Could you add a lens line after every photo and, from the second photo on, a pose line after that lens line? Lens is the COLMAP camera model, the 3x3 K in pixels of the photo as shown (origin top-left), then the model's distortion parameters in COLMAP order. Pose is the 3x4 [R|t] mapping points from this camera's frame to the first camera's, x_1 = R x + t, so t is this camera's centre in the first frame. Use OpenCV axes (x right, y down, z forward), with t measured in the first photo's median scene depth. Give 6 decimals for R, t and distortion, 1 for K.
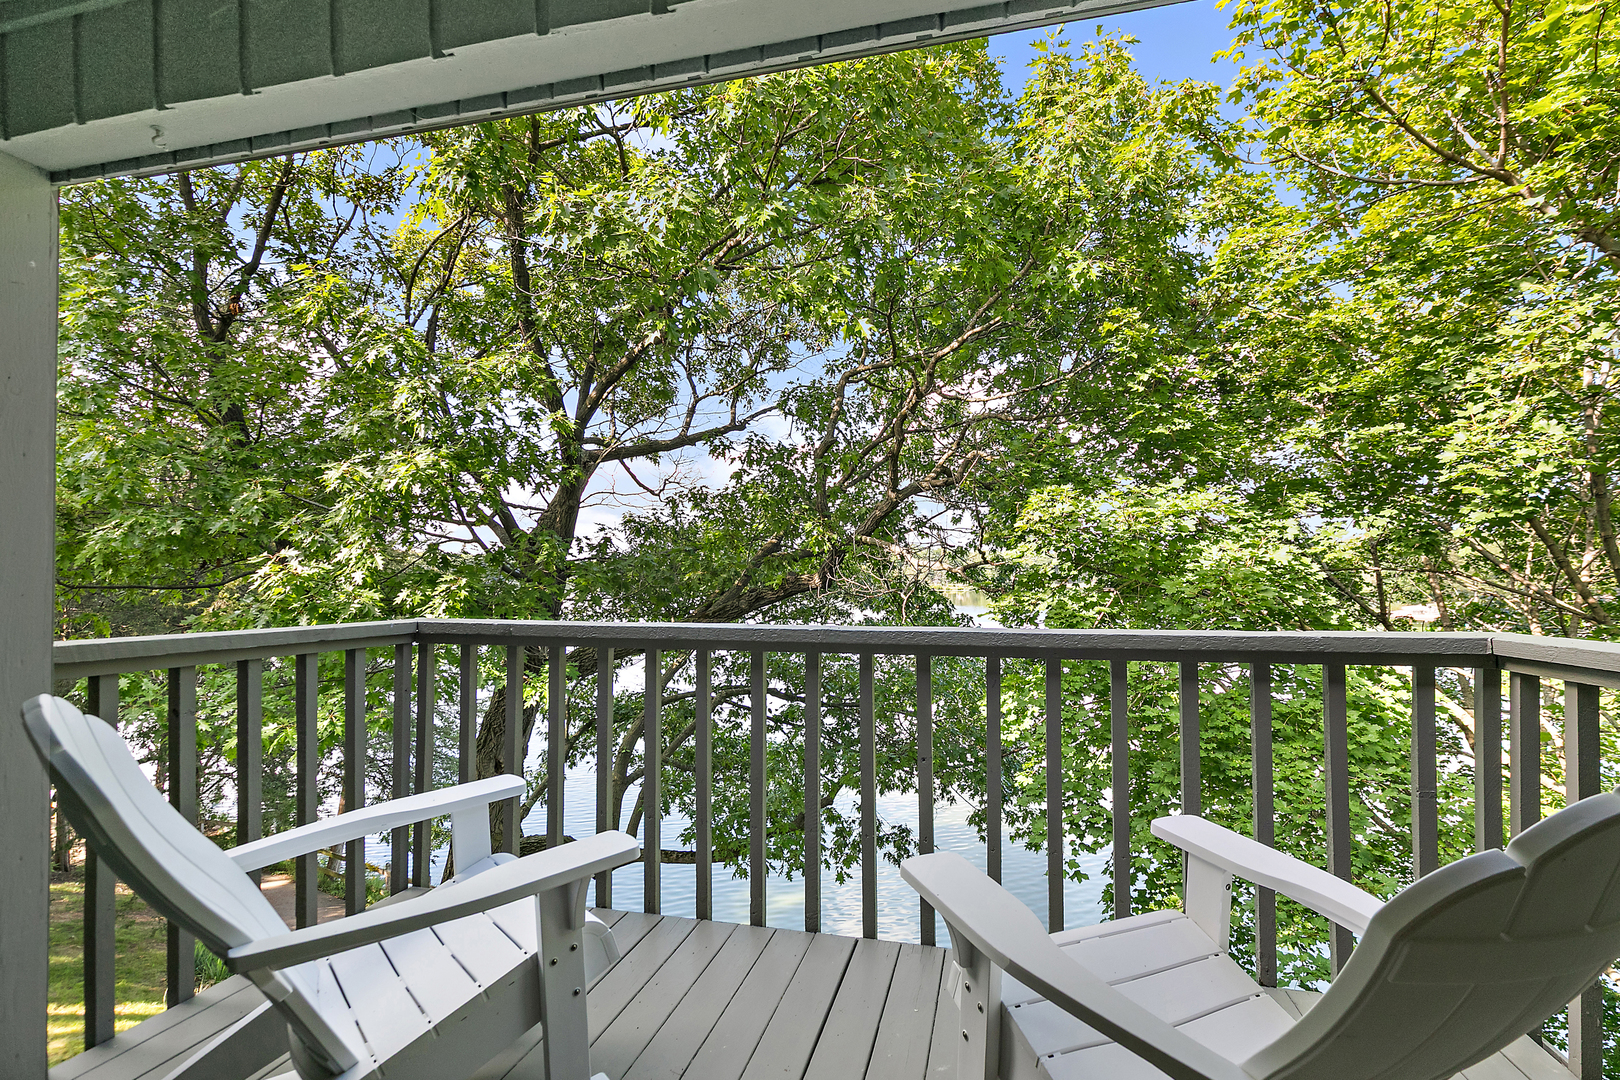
lens RADIAL K [[752.8, 0, 810.8], [0, 752.8, 568.6], [0, 0, 1]] dist [0.004986, 0.000086]
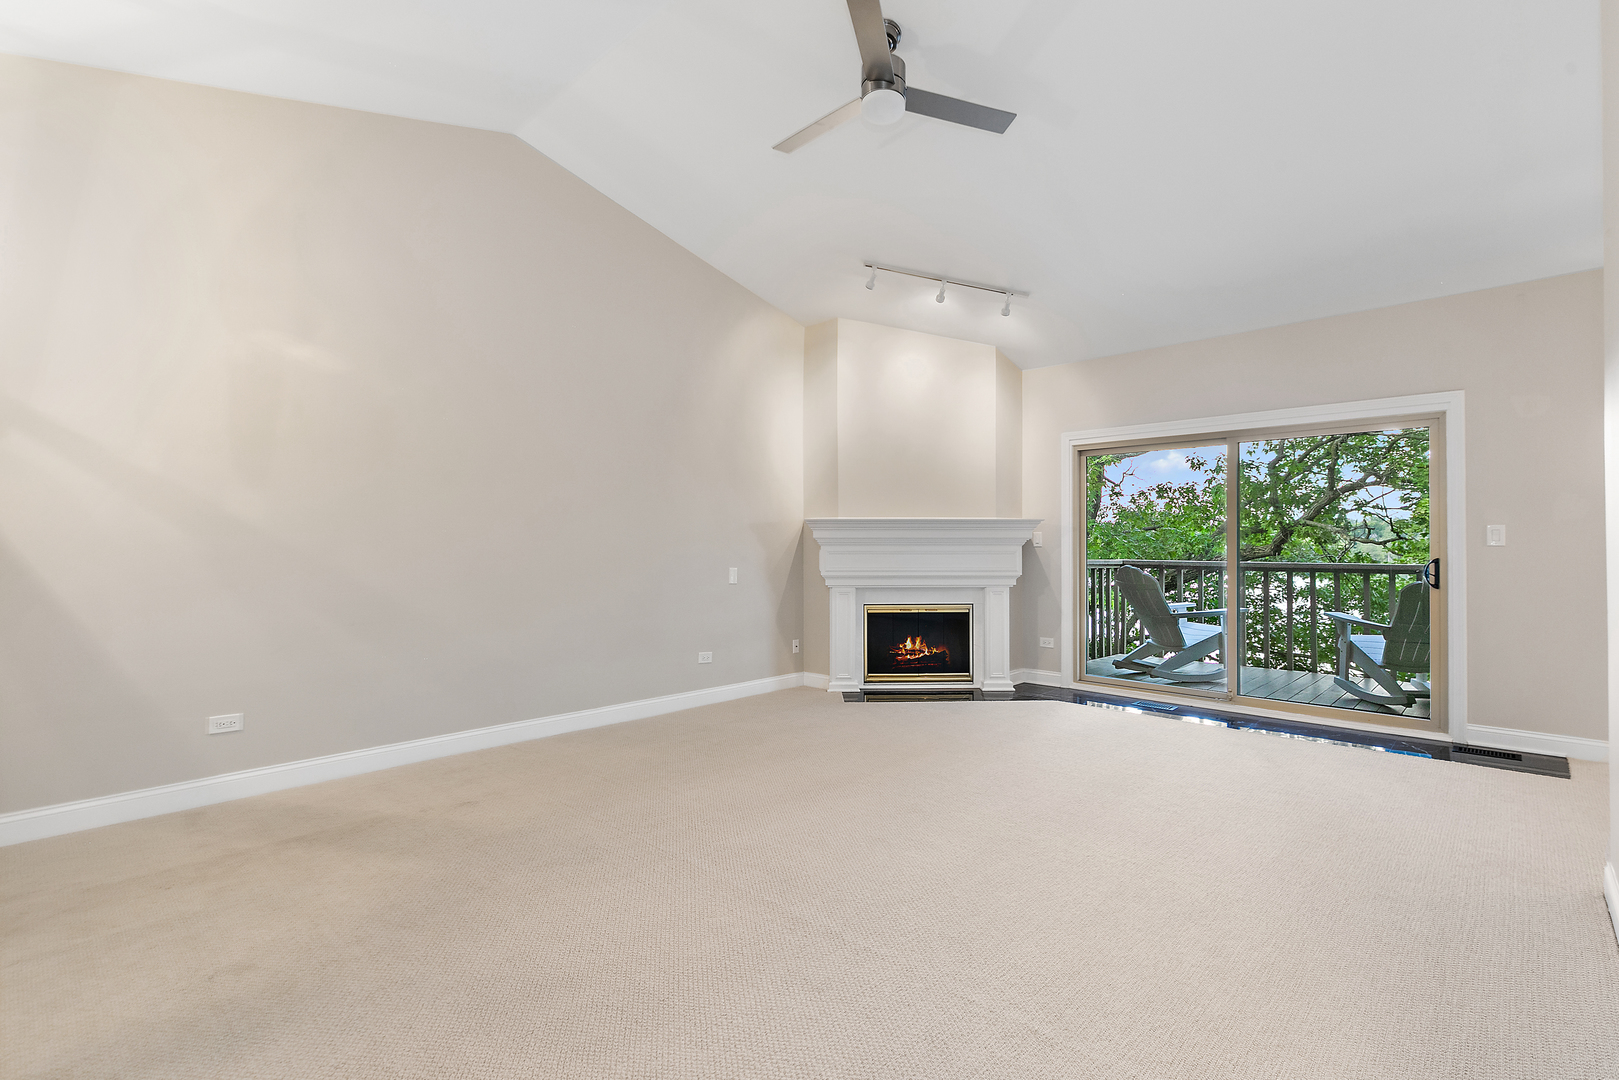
lens RADIAL K [[733.3, 0, 823.7], [0, 733.3, 543.9], [0, 0, 1]] dist [0.005185, -0.000450]
pose [[0.874594, -0.000424, -0.484855, -0.040336], [0.001450, 0.999997, 0.001740, -0.000275], [0.484853, -0.002225, 0.874593, -0.476026]]
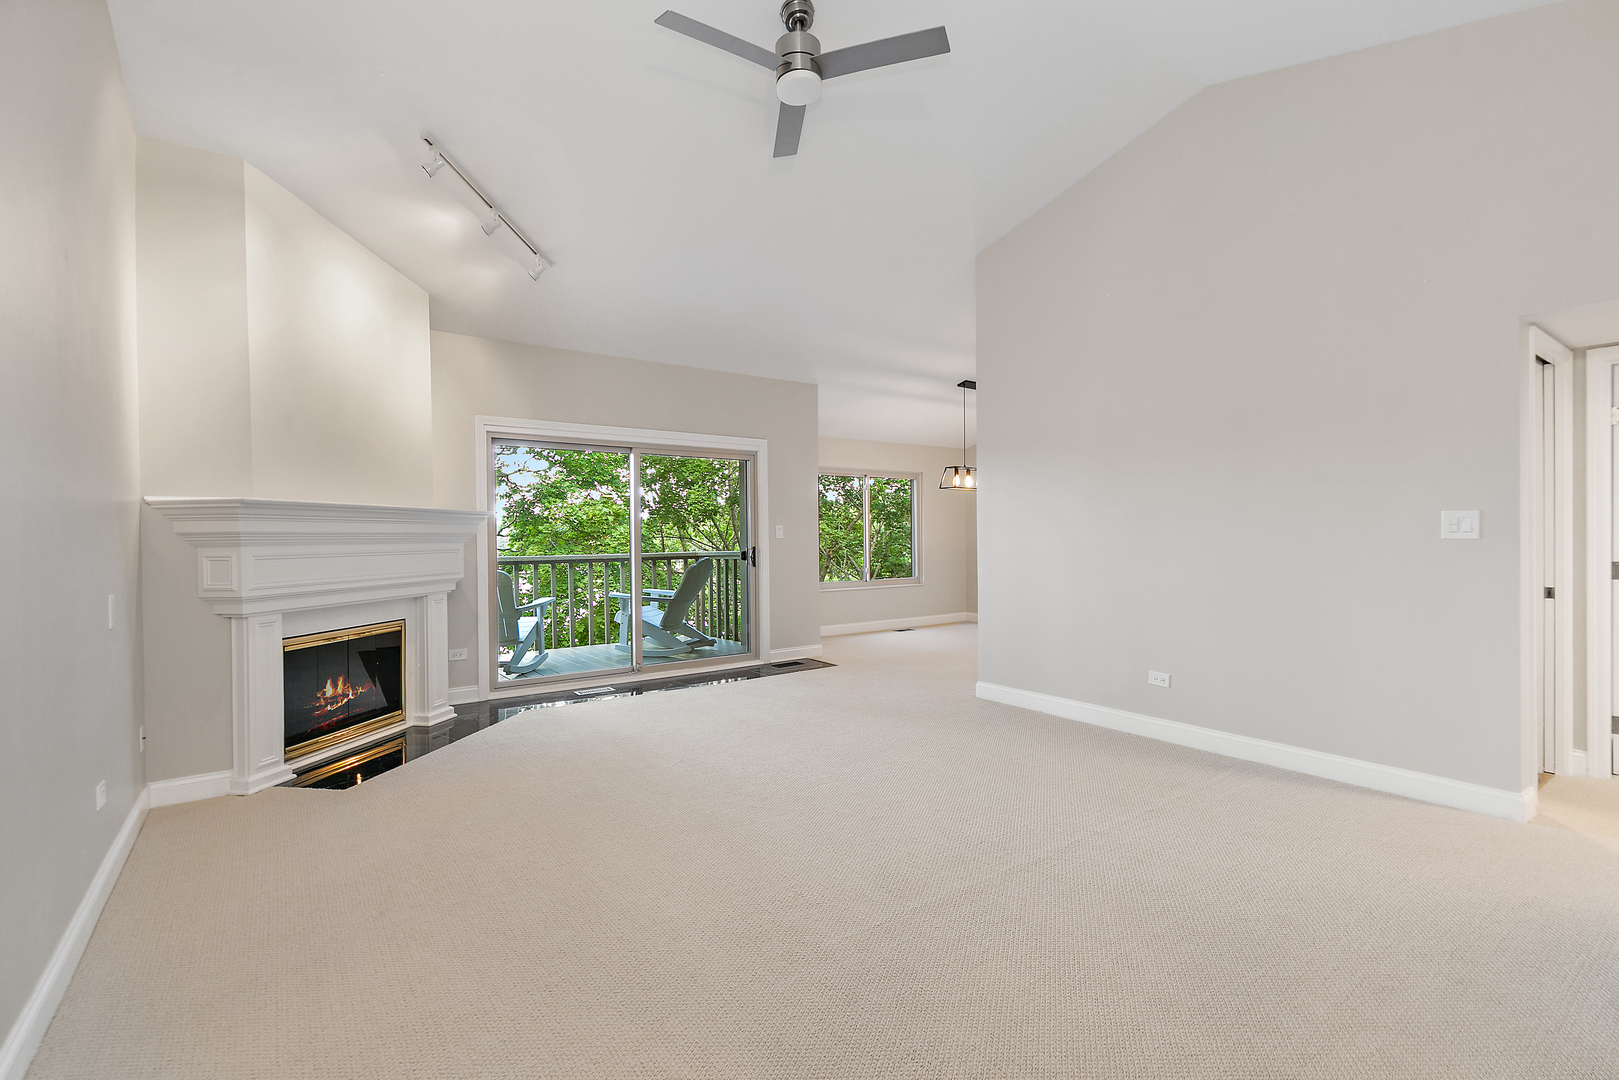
lens RADIAL K [[733.3, 0, 823.7], [0, 733.3, 543.9], [0, 0, 1]] dist [0.005185, -0.000450]
pose [[0.636098, -0.014770, 0.771467, -0.342292], [0.007992, 0.999889, 0.012554, -0.000743], [-0.771567, -0.001820, 0.636145, -0.404973]]
